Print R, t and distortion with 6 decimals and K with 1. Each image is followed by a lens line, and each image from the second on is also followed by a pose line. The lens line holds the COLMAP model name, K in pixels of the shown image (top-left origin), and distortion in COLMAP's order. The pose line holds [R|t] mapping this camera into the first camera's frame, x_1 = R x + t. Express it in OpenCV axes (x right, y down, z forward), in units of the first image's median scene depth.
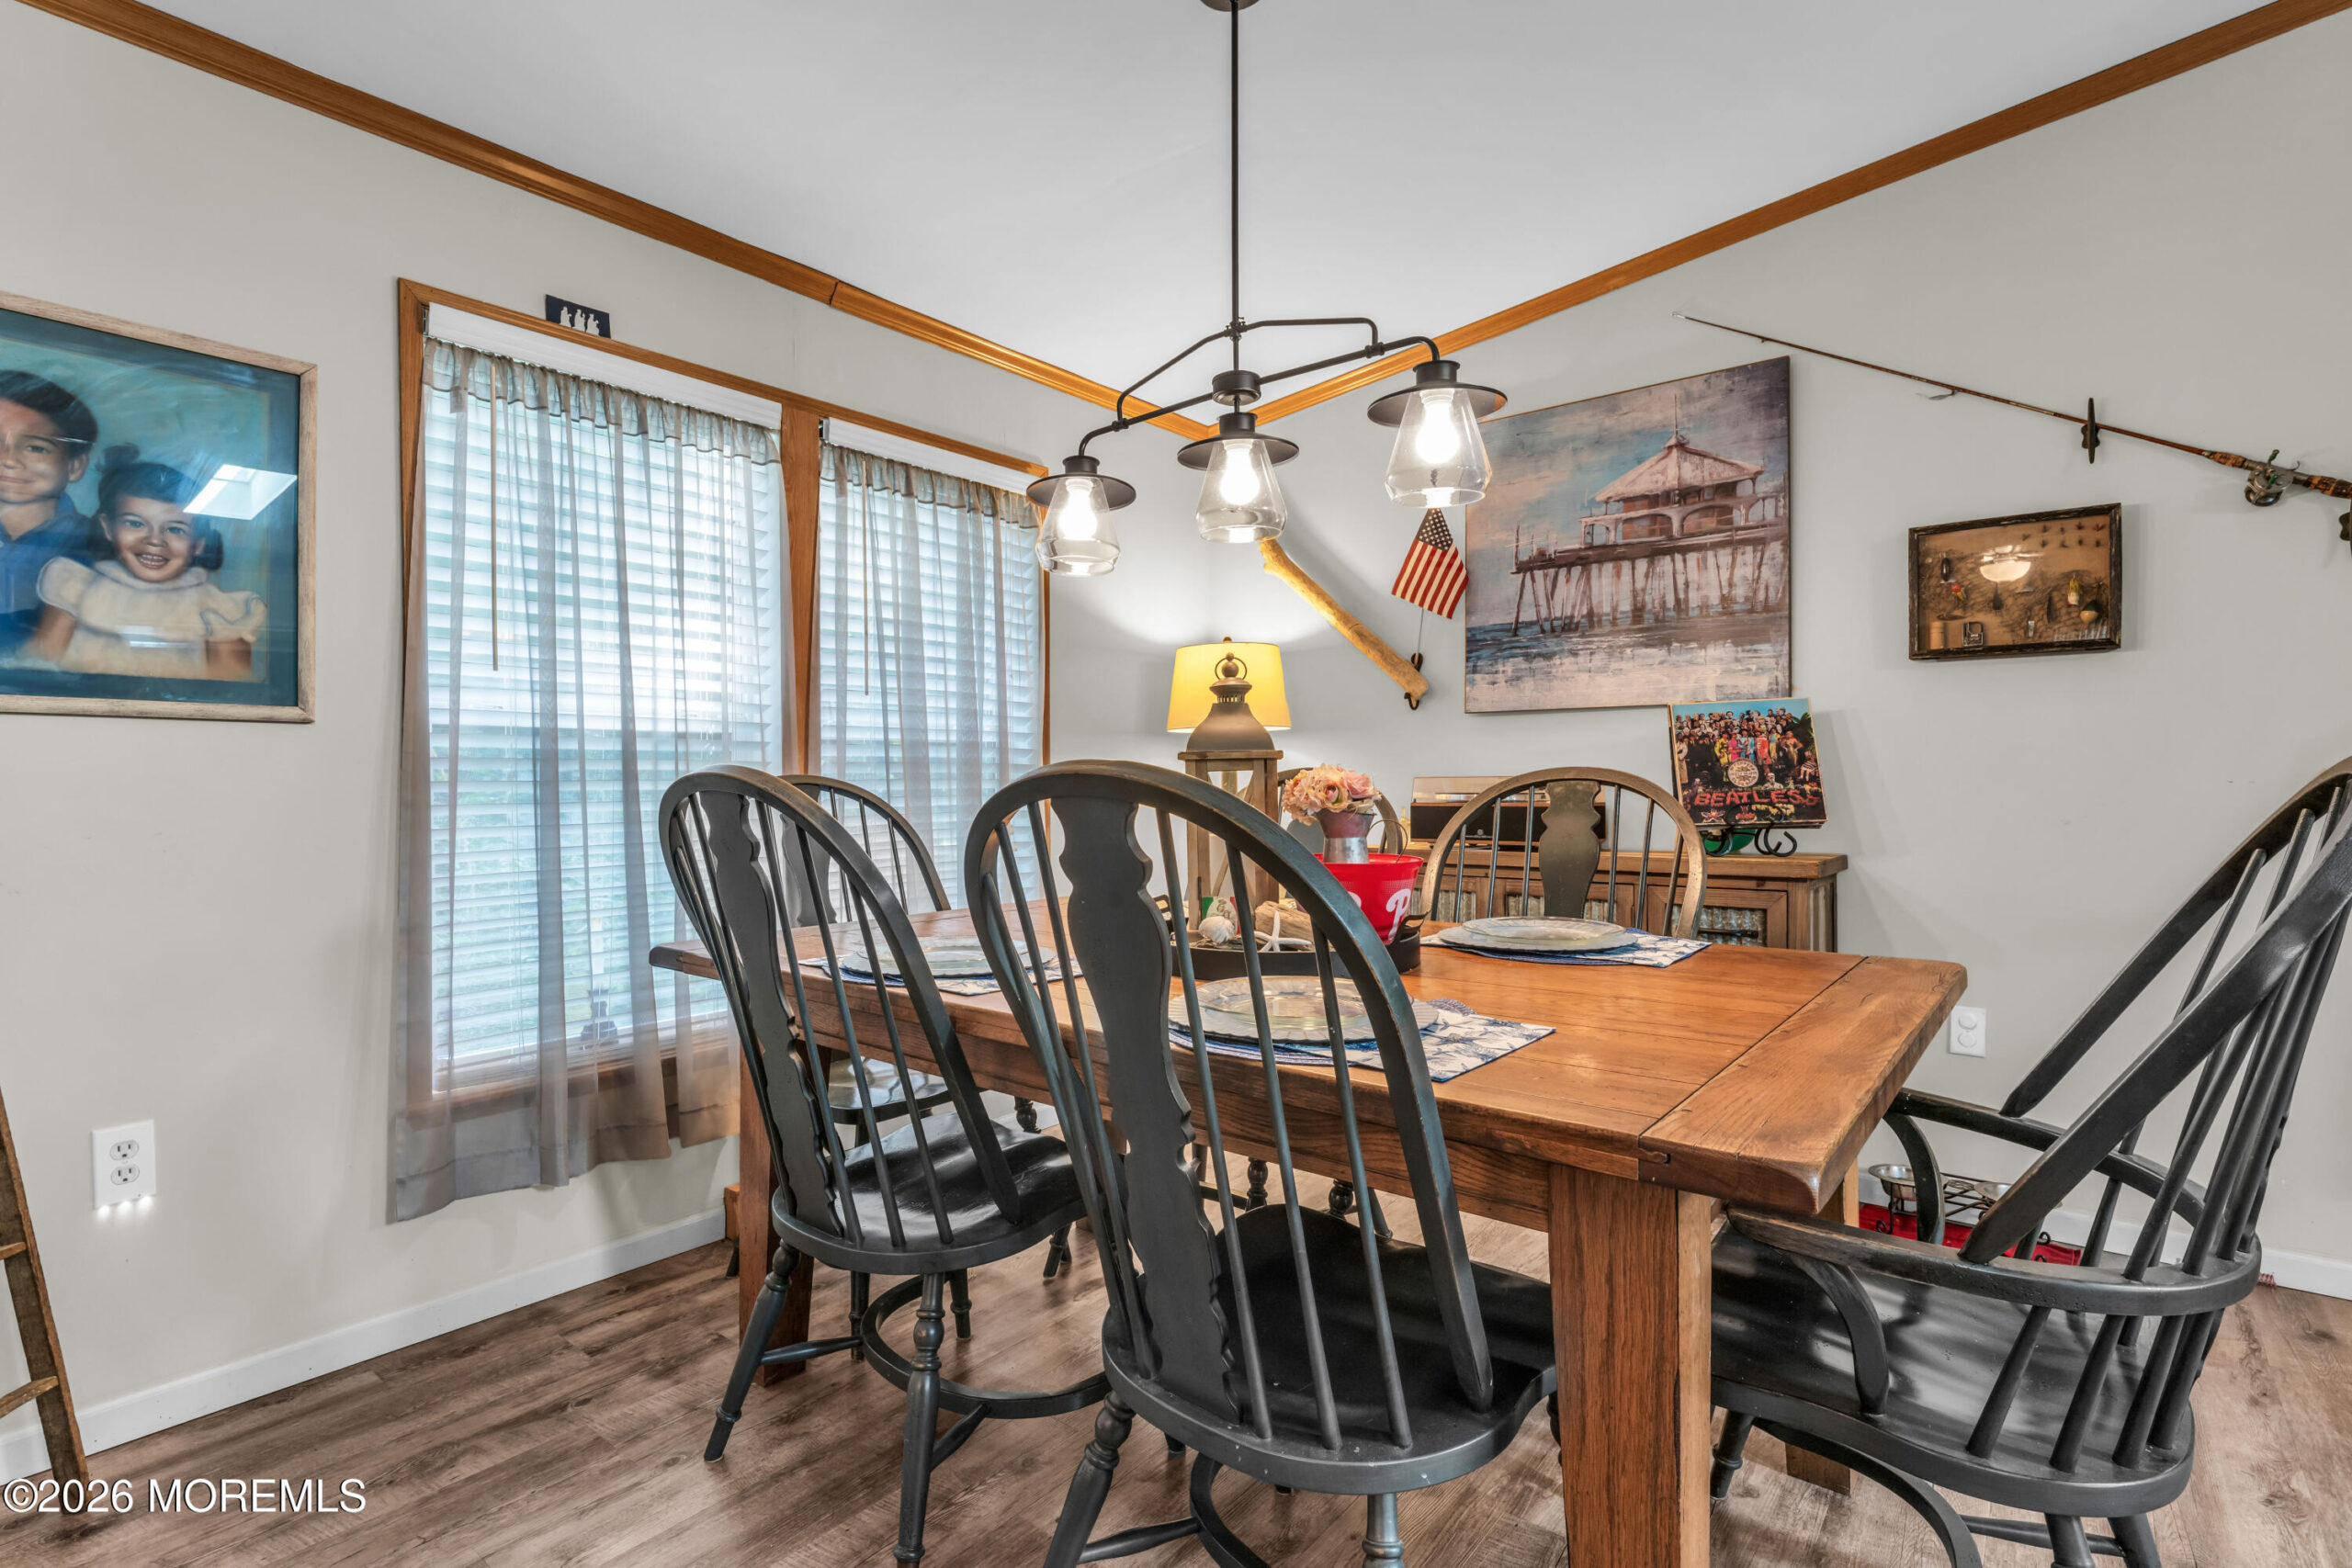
lens RADIAL K [[1133.4, 0, 1176.0], [0, 1133.4, 784.0], [0, 0, 1]] dist [-0.002343, -0.000240]
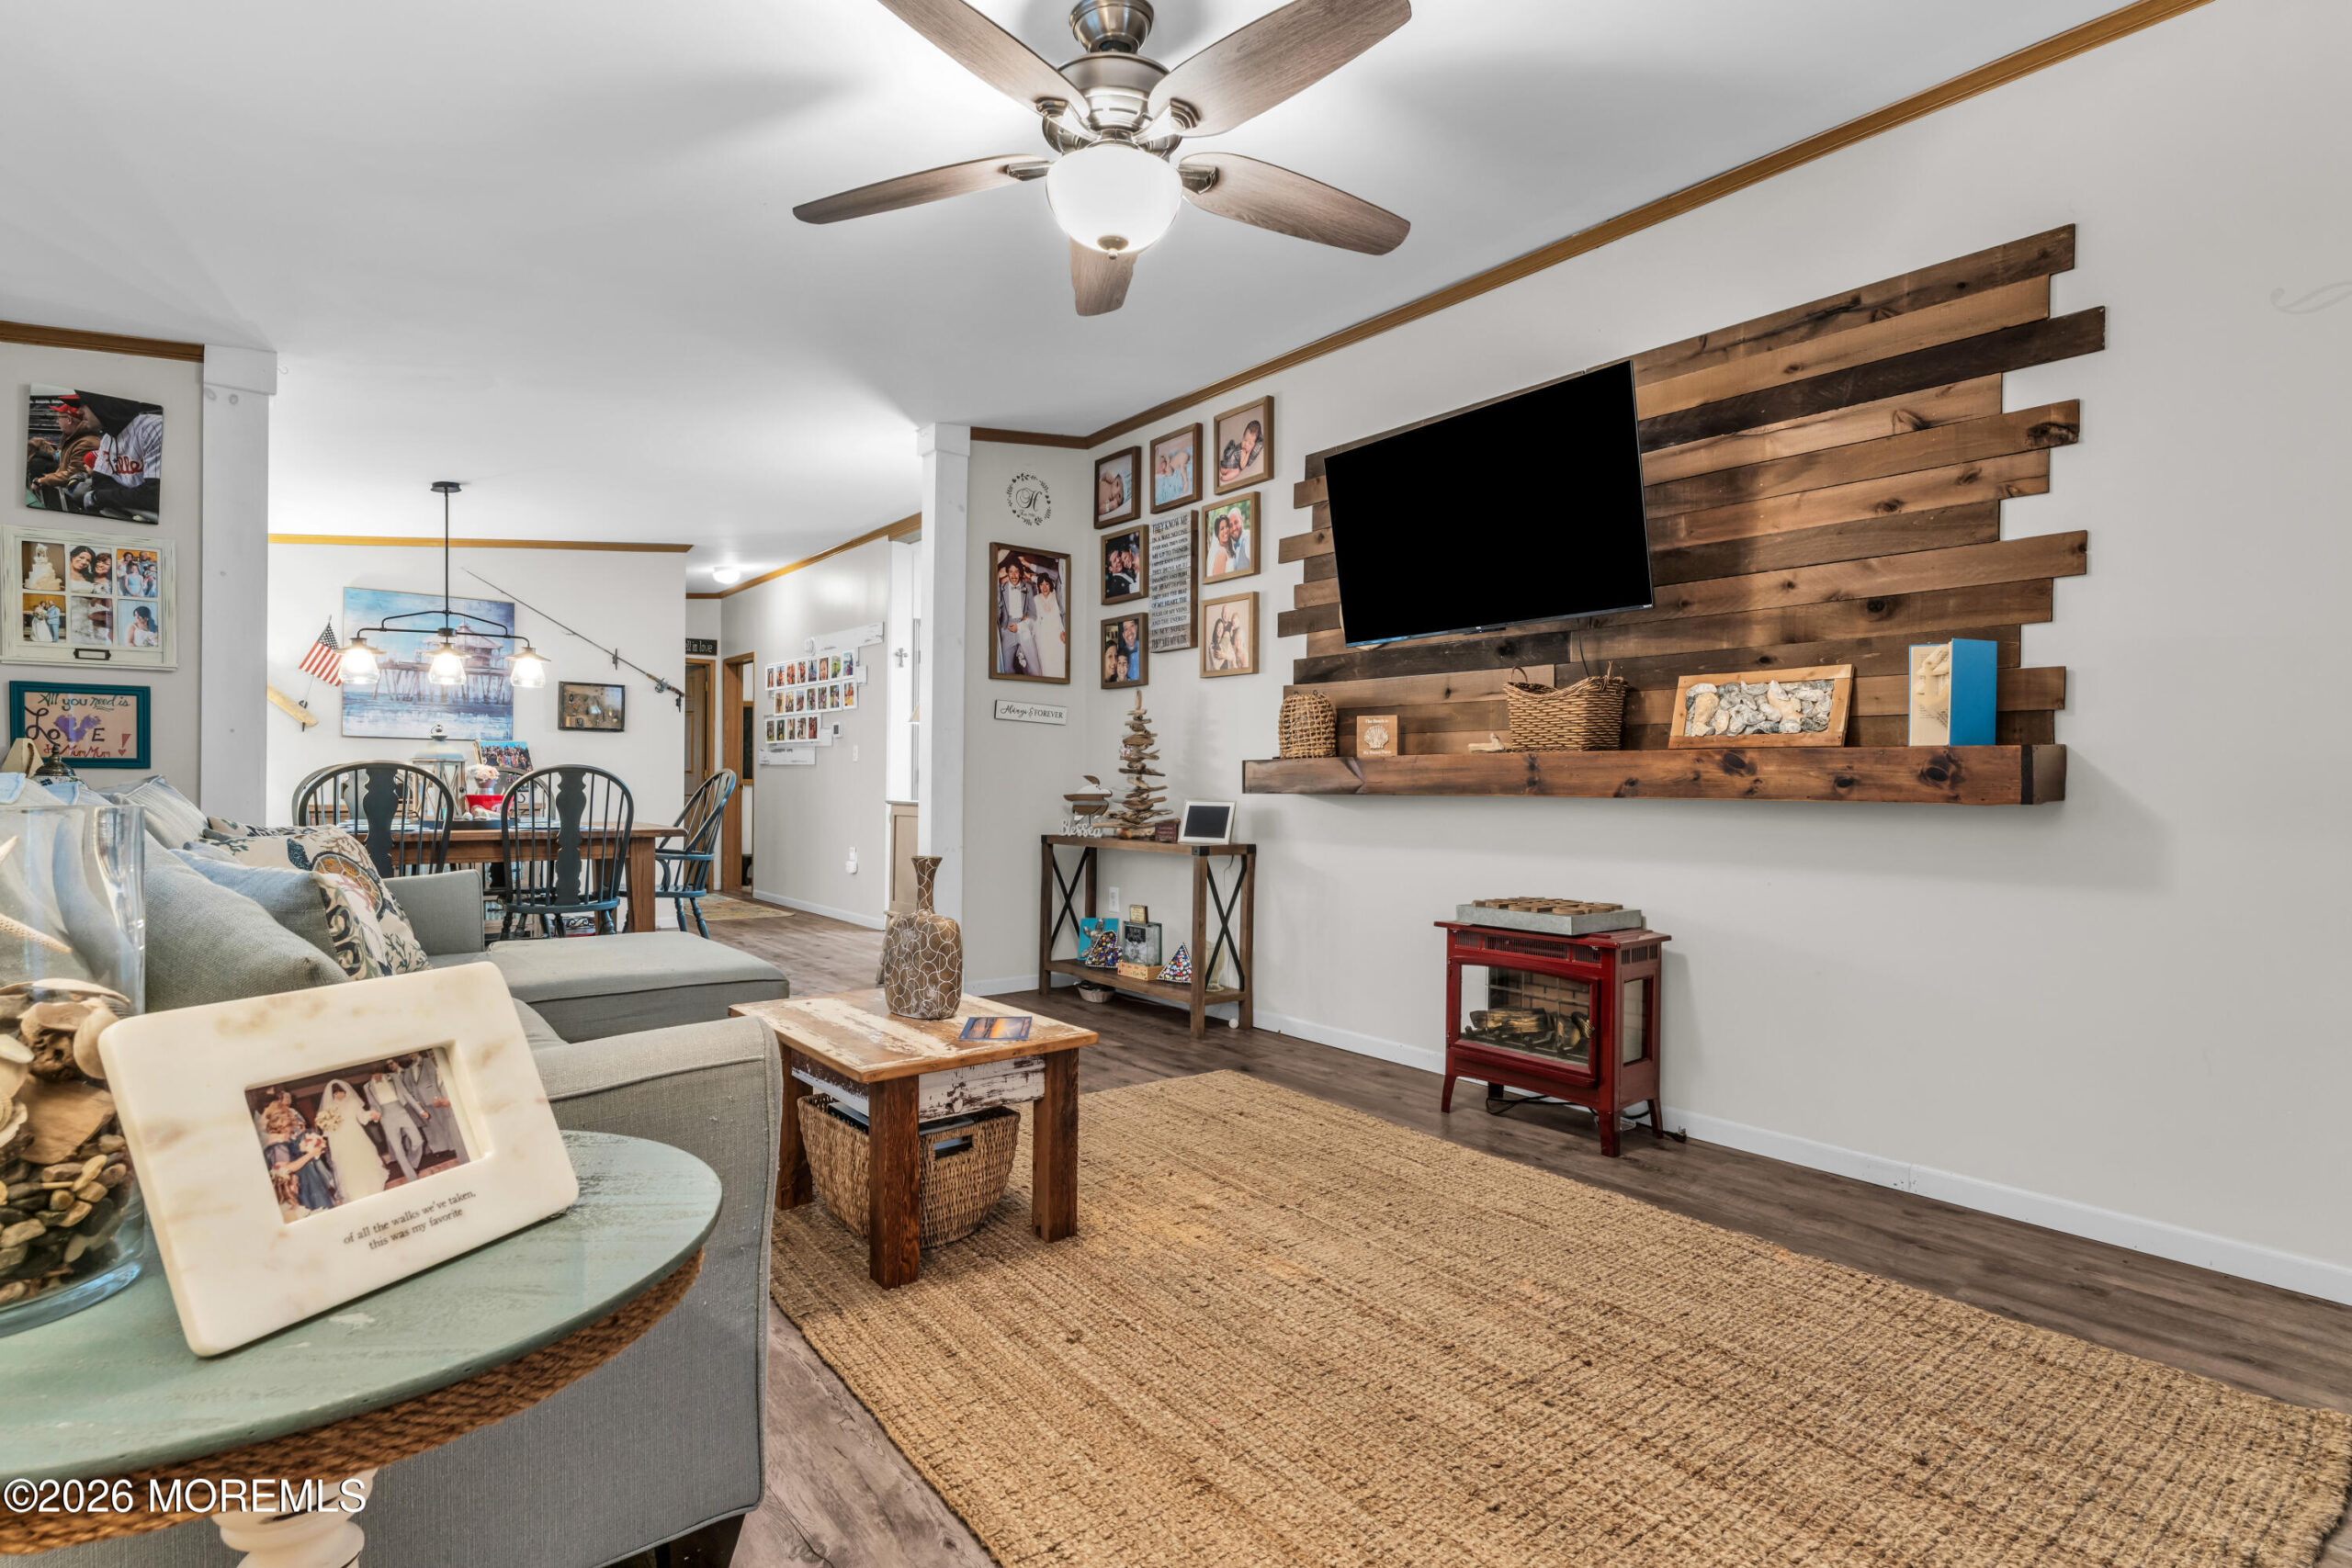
lens RADIAL K [[1133.4, 0, 1176.0], [0, 1133.4, 784.0], [0, 0, 1]] dist [-0.002343, -0.000240]
pose [[0.216936, 0.013060, 0.976099, -1.681667], [-0.008336, 0.999899, -0.011526, 0.038659], [-0.976150, -0.005637, 0.217023, -1.031038]]
